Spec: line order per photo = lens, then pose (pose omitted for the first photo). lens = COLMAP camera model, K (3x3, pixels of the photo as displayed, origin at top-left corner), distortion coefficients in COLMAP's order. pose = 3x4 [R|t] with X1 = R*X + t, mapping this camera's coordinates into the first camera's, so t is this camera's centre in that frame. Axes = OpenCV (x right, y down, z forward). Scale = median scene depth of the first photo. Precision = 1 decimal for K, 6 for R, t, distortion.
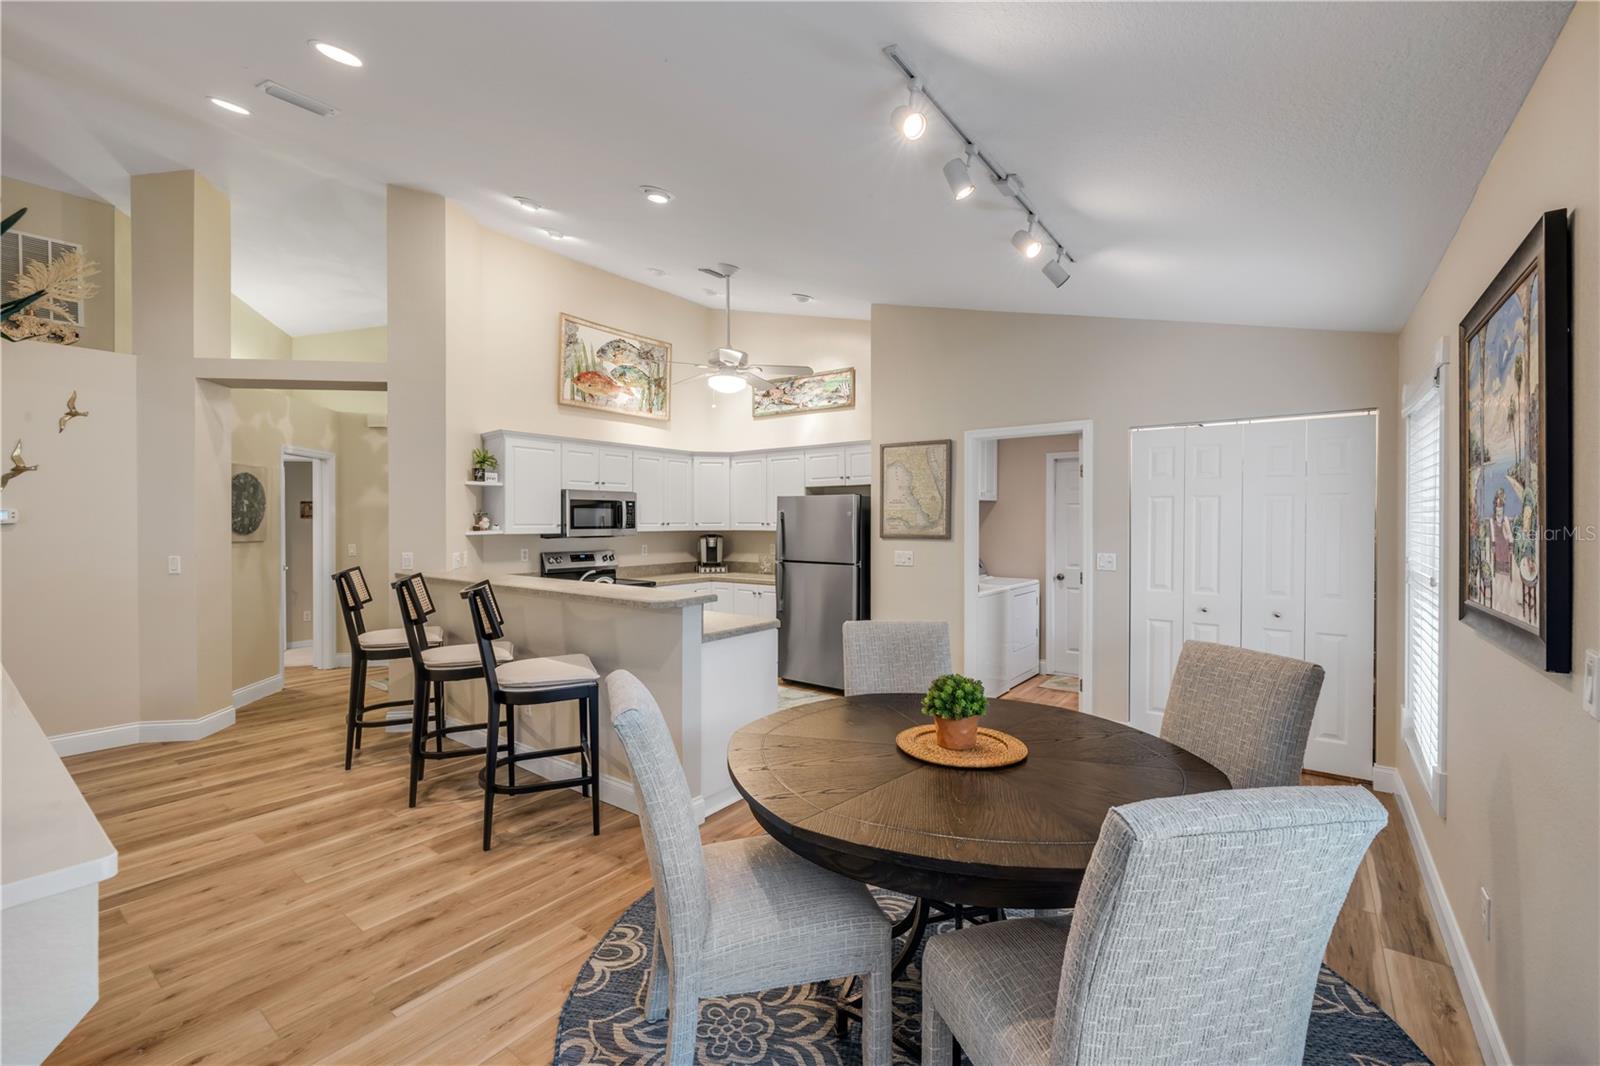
lens RADIAL K [[679.9, 0, 794.8], [0, 679.9, 526.1], [0, 0, 1]] dist [-0.000198, 0.000332]
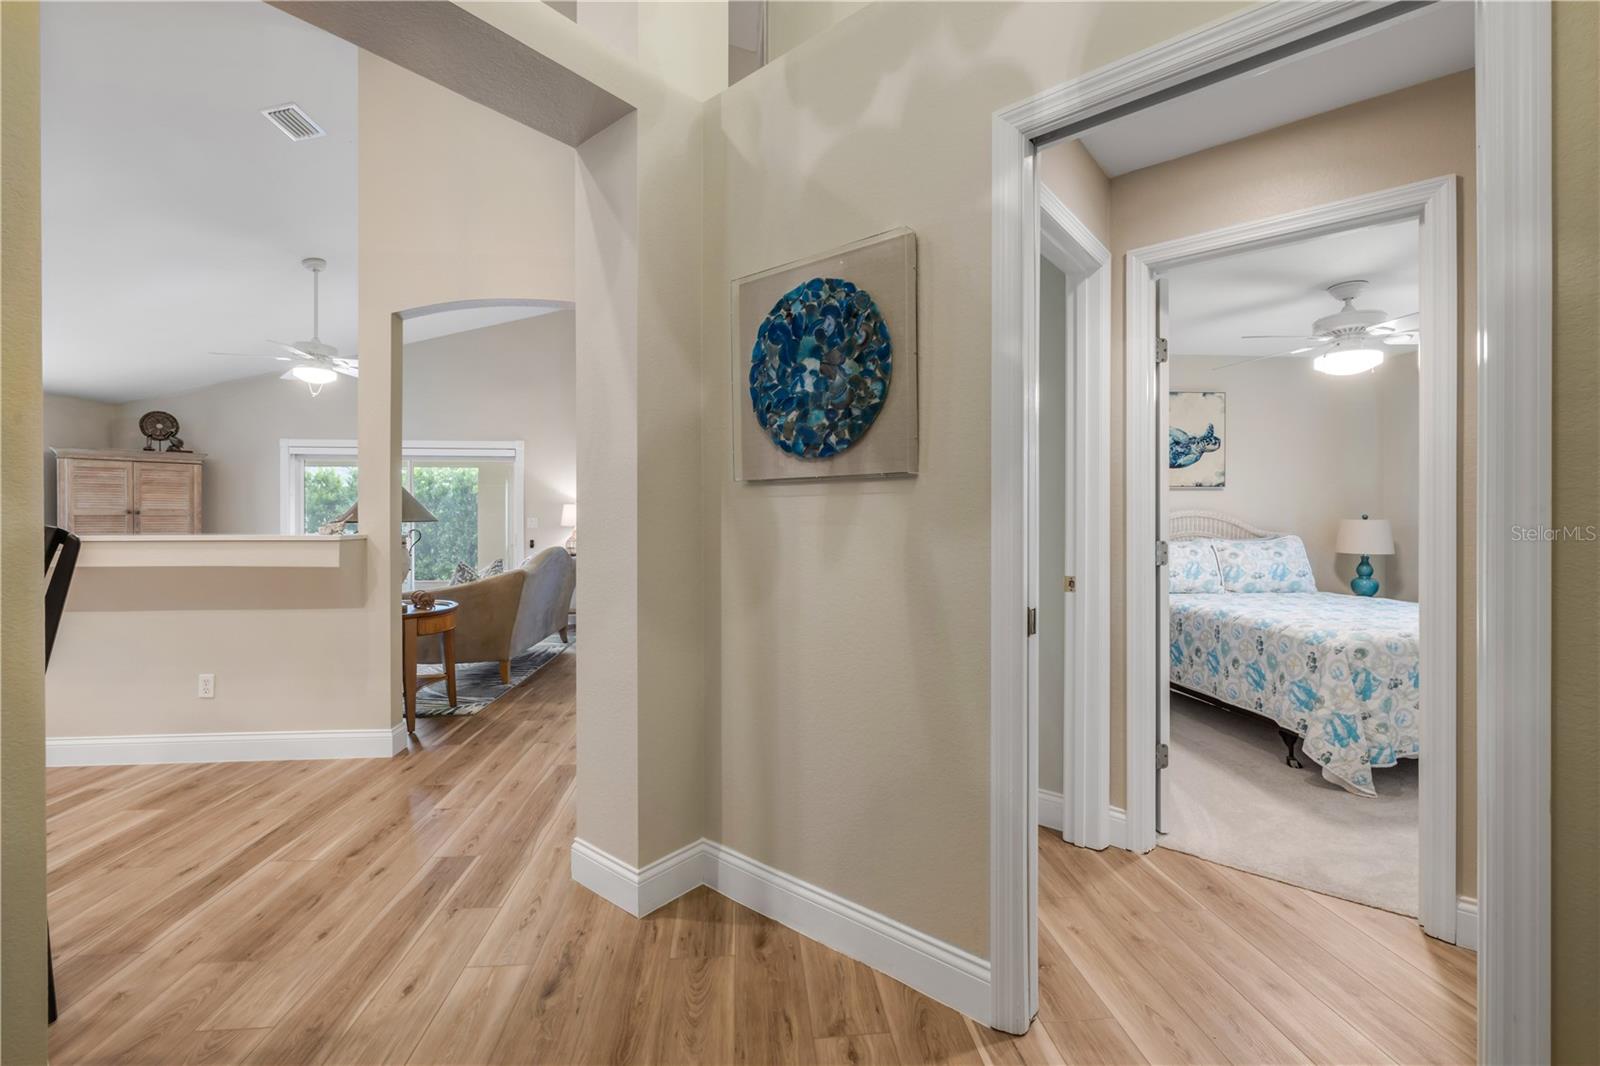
lens RADIAL K [[679.9, 0, 797.5], [0, 679.9, 520.7], [0, 0, 1]] dist [-0.000198, 0.000332]
pose [[-0.738216, -0.000838, -0.674563, -0.563581], [-0.002768, 0.999995, 0.001787, 0.044935], [0.674558, 0.003187, -0.738215, 1.254523]]
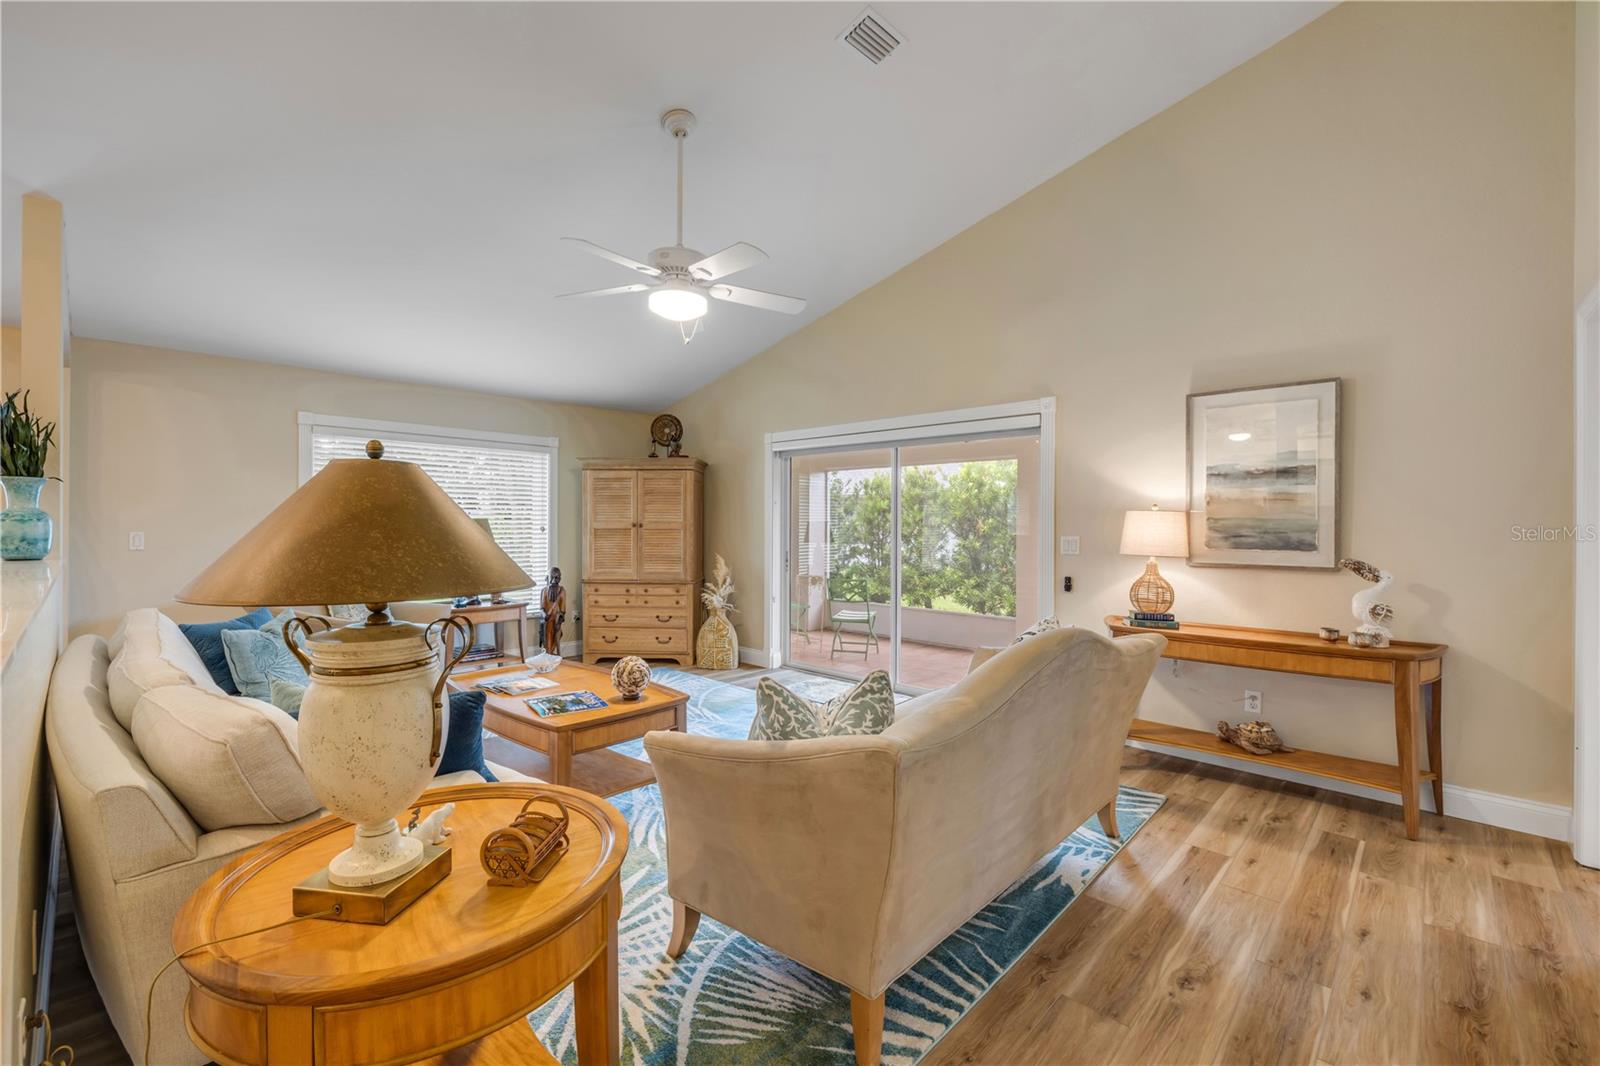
lens RADIAL K [[679.9, 0, 788.0], [0, 679.9, 526.3], [0, 0, 1]] dist [-0.000198, 0.000332]
pose [[-0.993796, -0.004661, 0.111116, -0.889797], [-0.003741, 0.999957, 0.008492, 0.026216], [-0.111151, 0.008024, -0.993771, 0.615039]]
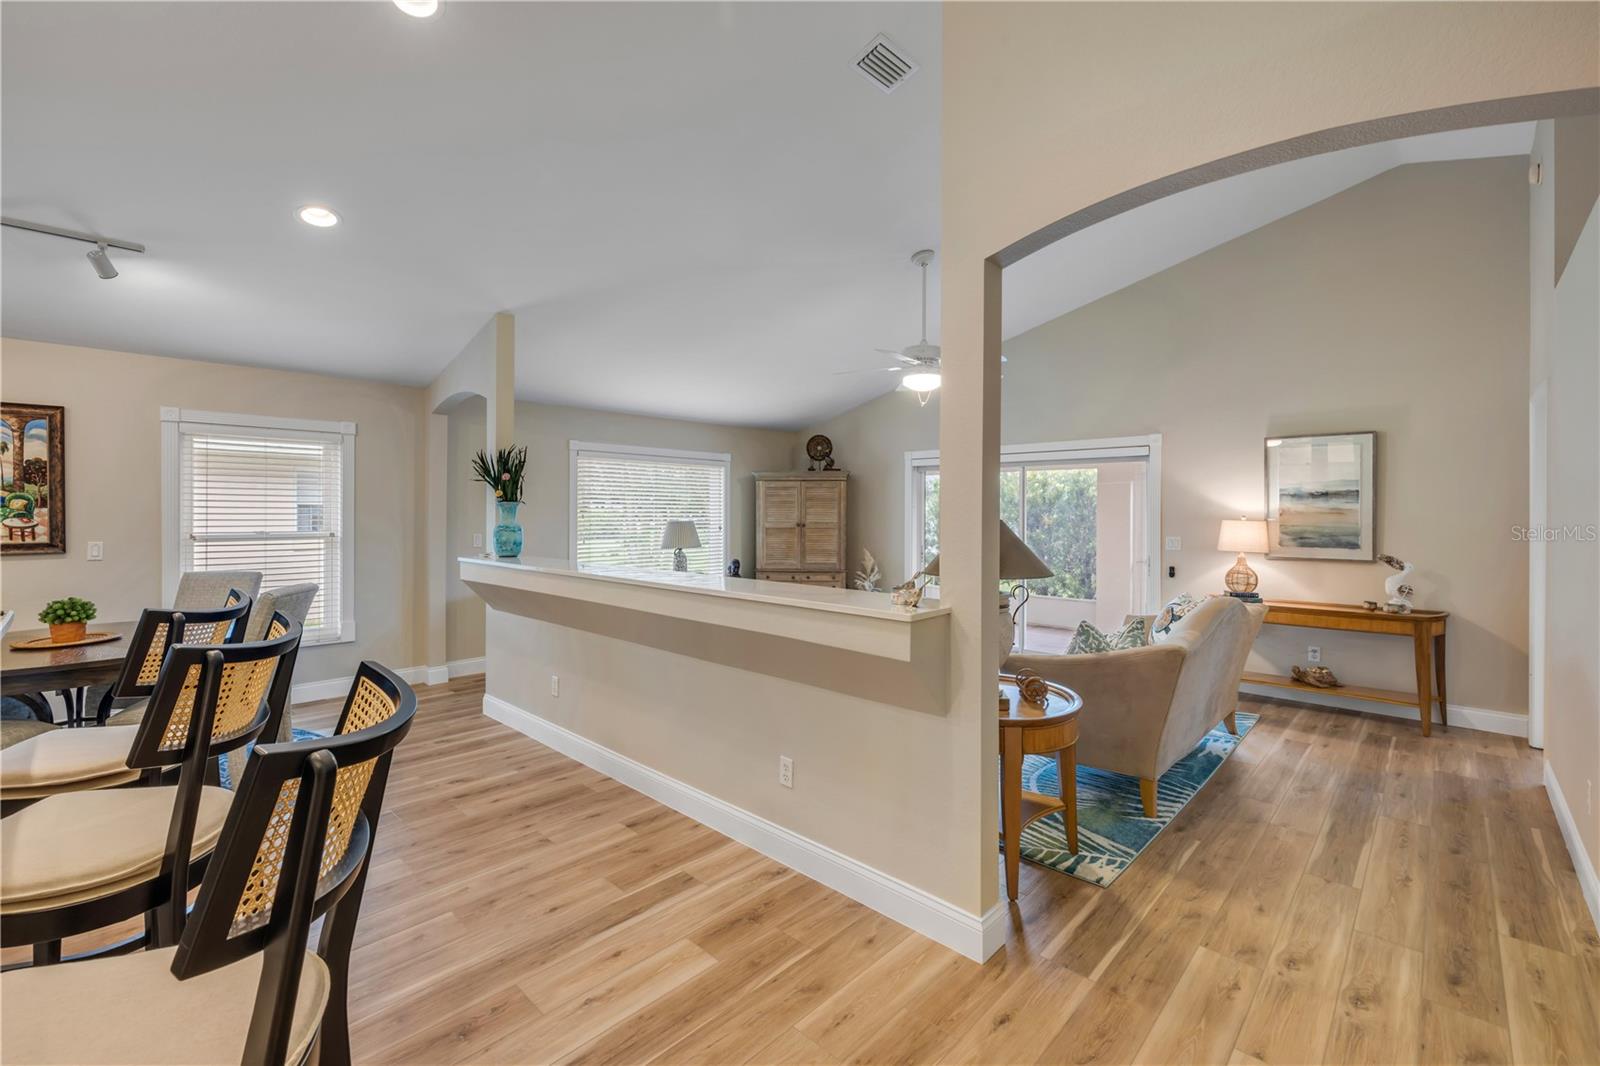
lens RADIAL K [[679.9, 0, 787.8], [0, 679.9, 516.7], [0, 0, 1]] dist [-0.000198, 0.000332]
pose [[-0.993282, -0.004024, 0.115649, -0.644471], [-0.002620, 0.999921, 0.012285, -0.000585], [-0.115689, 0.011899, -0.993214, 0.936828]]
